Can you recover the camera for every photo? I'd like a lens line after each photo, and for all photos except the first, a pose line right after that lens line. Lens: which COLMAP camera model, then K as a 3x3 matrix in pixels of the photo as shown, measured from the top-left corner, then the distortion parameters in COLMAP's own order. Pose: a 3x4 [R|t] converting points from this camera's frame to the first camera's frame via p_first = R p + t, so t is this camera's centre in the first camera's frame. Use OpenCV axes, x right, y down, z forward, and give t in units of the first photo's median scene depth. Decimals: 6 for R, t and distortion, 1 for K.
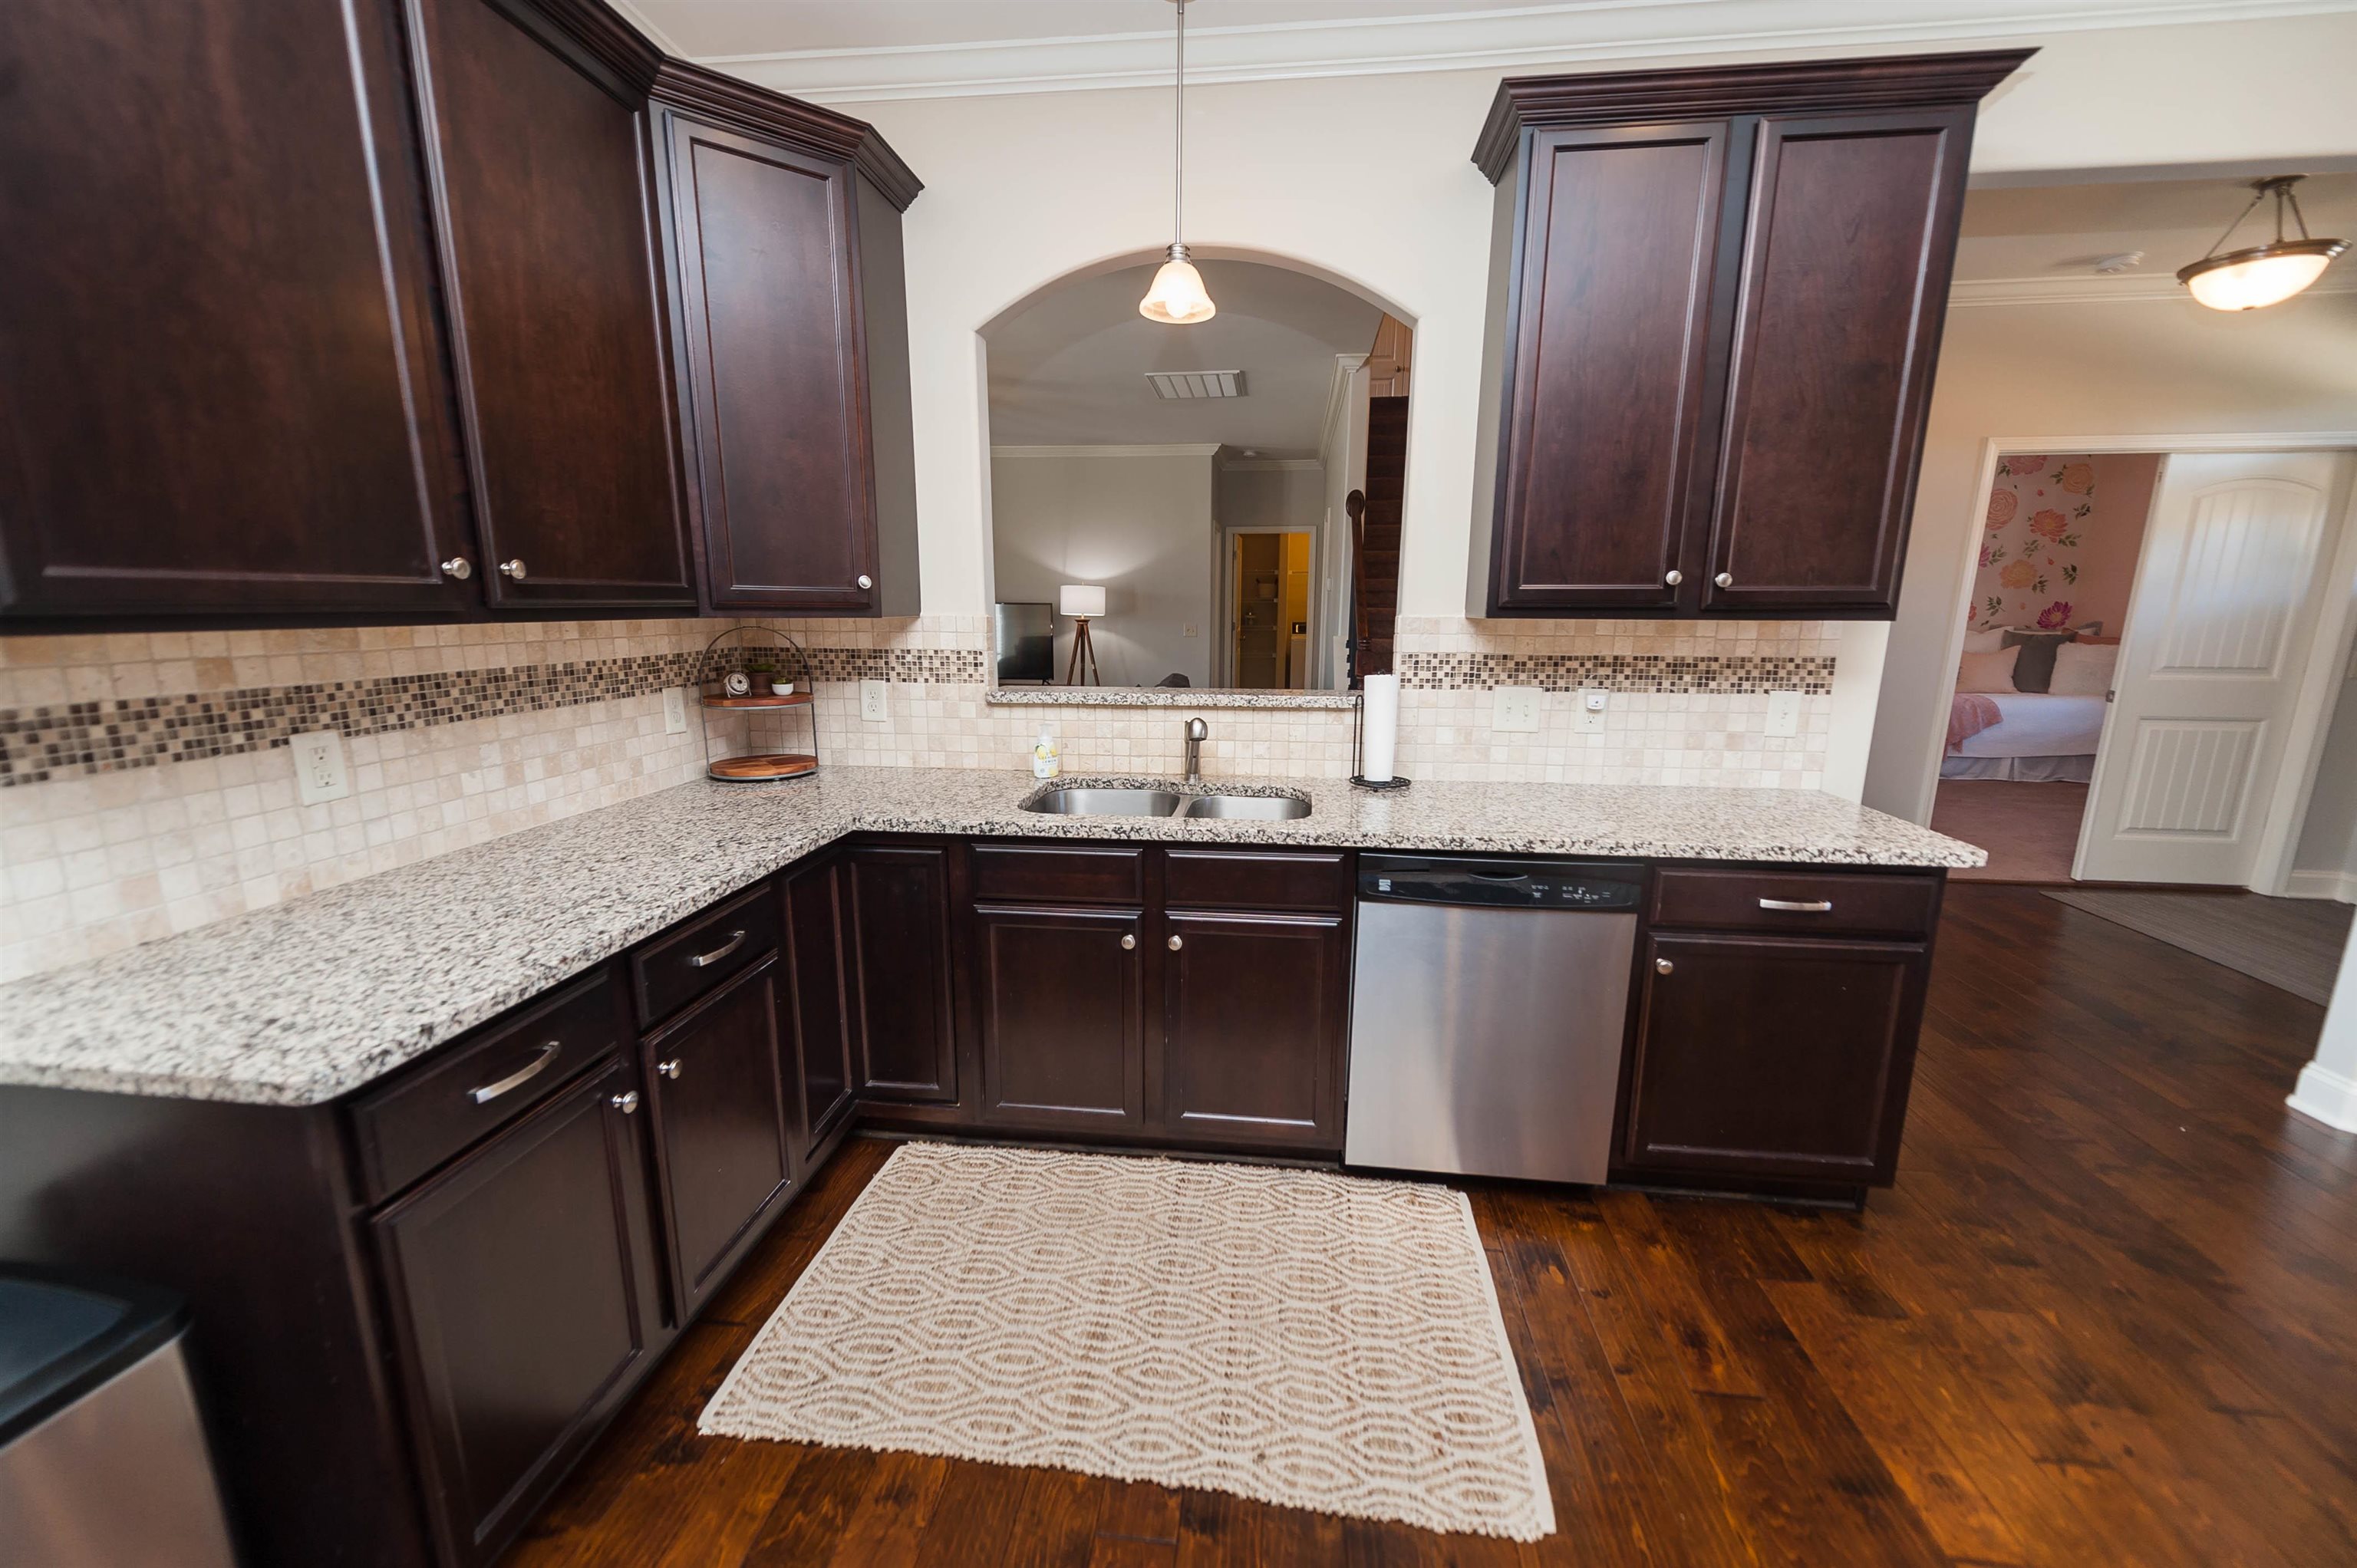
lens RADIAL K [[940.7, 0, 1168.1], [0, 940.7, 789.6], [0, 0, 1]] dist [0.016687, -0.005785]
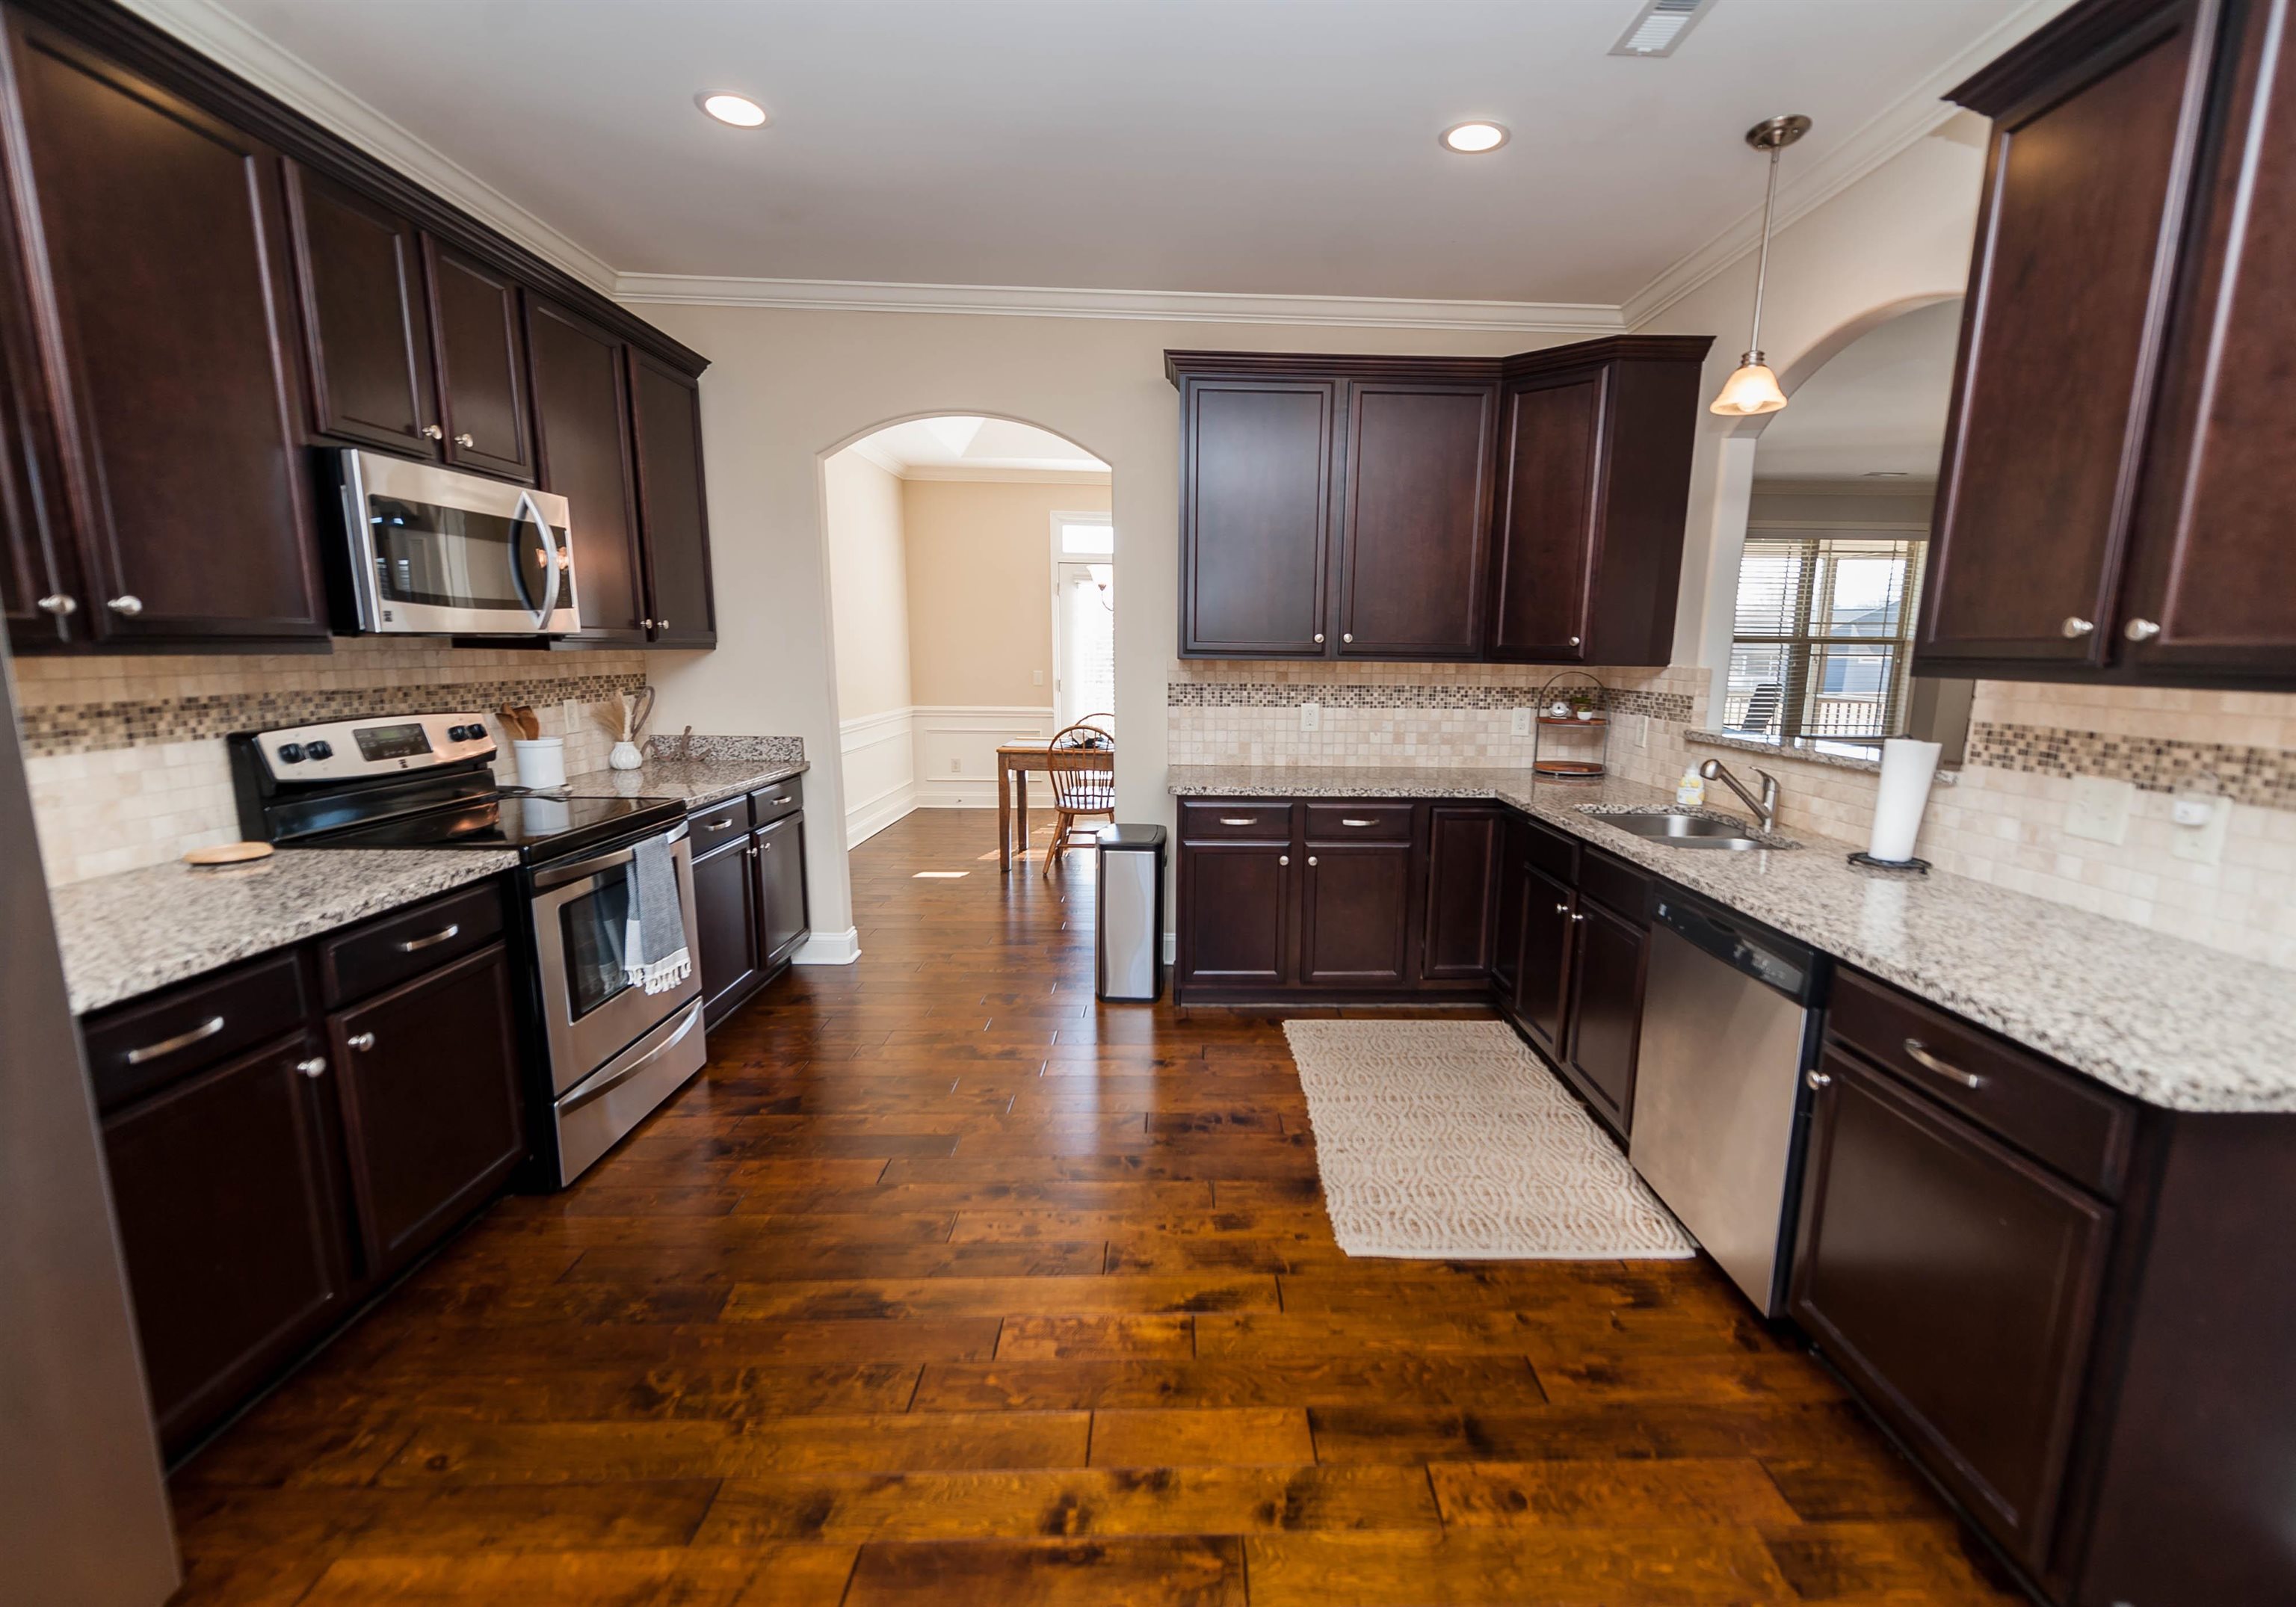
lens RADIAL K [[942.4, 0, 1148.0], [0, 942.4, 803.5], [0, 0, 1]] dist [-0.000978, -0.000456]
pose [[0.097835, 0.161049, -0.982085, 1.026443], [-0.208171, 0.968301, 0.138050, -0.038484], [0.973187, 0.190936, 0.128259, 0.206557]]
